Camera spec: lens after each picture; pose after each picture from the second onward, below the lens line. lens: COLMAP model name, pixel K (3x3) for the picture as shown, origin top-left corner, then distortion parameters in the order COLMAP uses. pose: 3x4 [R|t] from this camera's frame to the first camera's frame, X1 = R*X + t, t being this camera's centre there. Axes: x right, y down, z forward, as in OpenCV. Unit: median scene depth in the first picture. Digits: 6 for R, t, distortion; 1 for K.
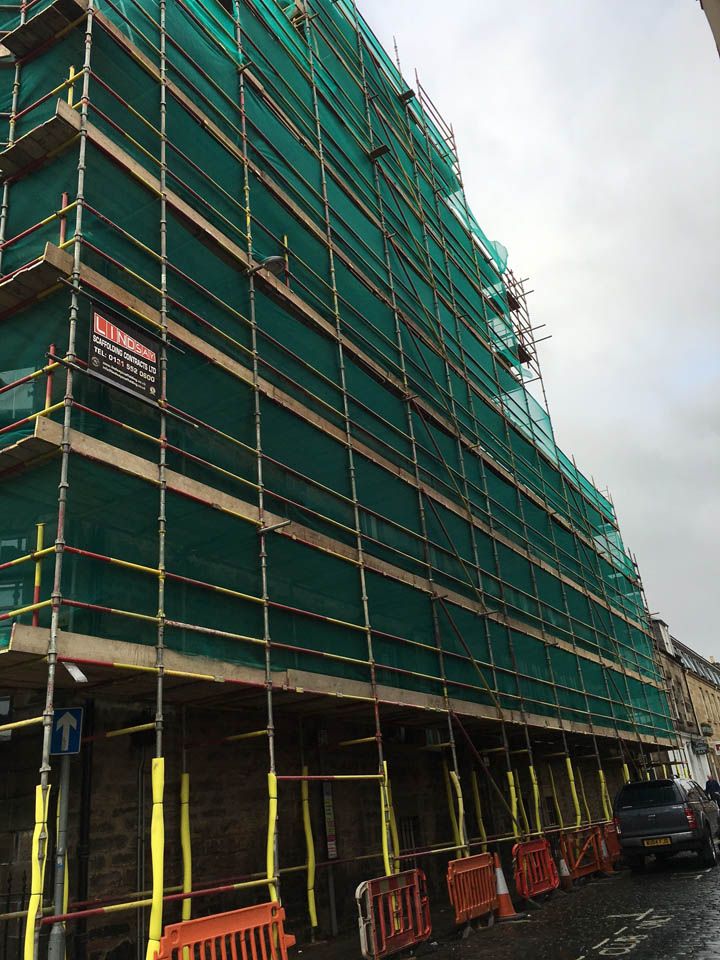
lens RADIAL K [[821.1, 0, 368.9], [0, 821.1, 500.3], [0, 0, 1]] dist [0.059087, -0.018985]
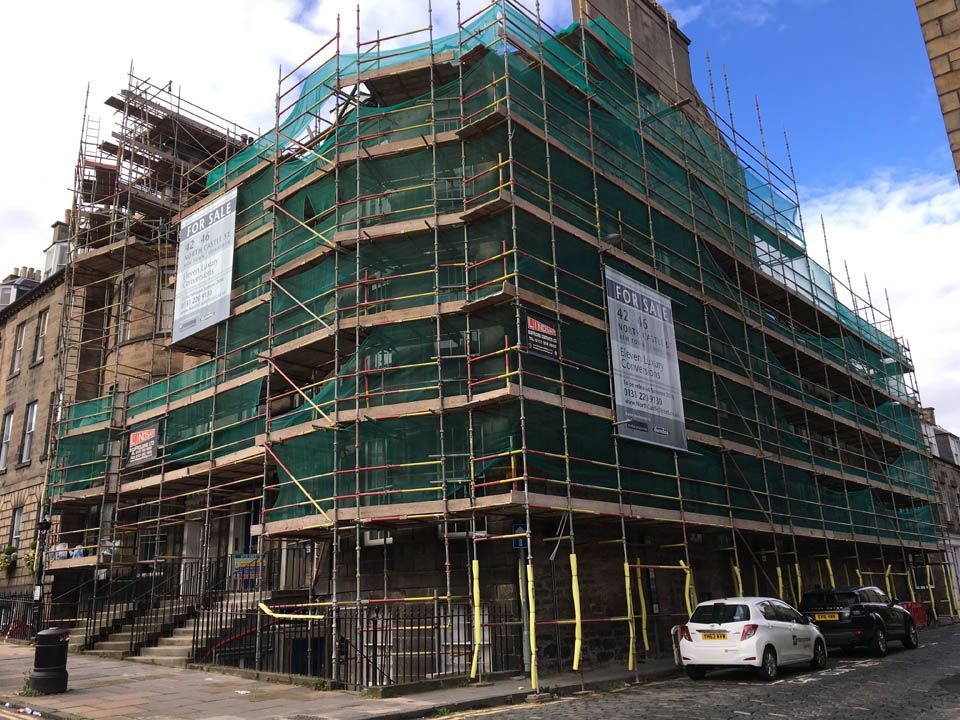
lens RADIAL K [[821.1, 0, 478.6], [0, 821.1, 361.9], [0, 0, 1]] dist [0.059087, -0.018985]
pose [[0.974753, -0.002794, -0.223268, -0.023281], [0.024432, 0.995252, 0.094214, -0.265524], [0.221945, -0.097290, 0.970193, -0.725151]]
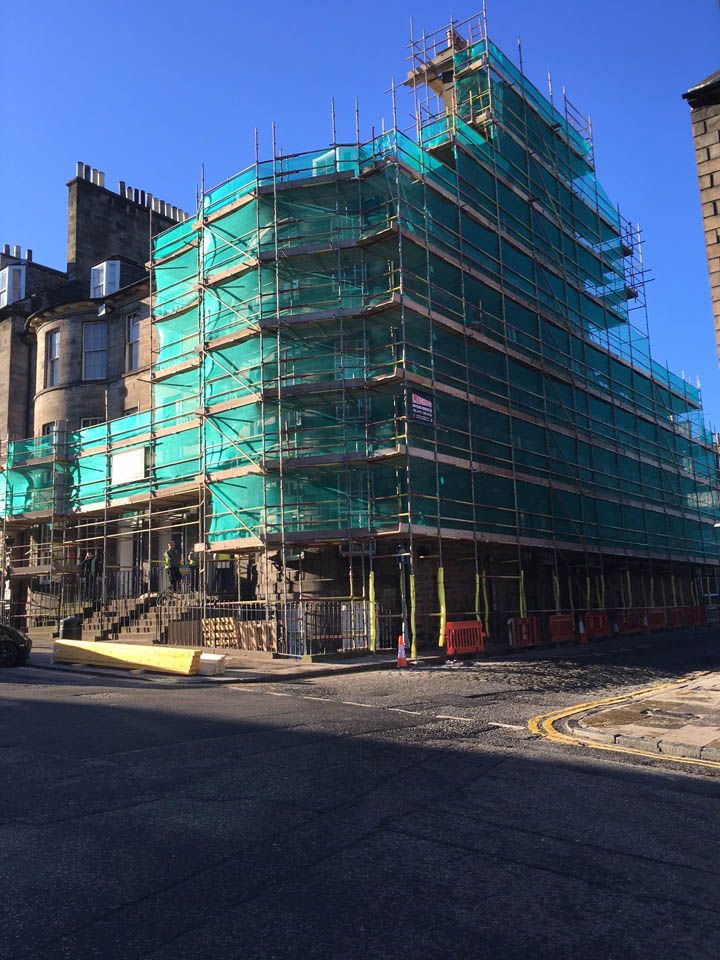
lens RADIAL K [[821.1, 0, 365.2], [0, 821.1, 475.1], [0, 0, 1]] dist [0.059087, -0.018985]
pose [[0.986437, 0.038556, -0.159549, -0.059790], [-0.003389, 0.976597, 0.215049, -0.454565], [0.164107, -0.211591, 0.963482, -1.272829]]
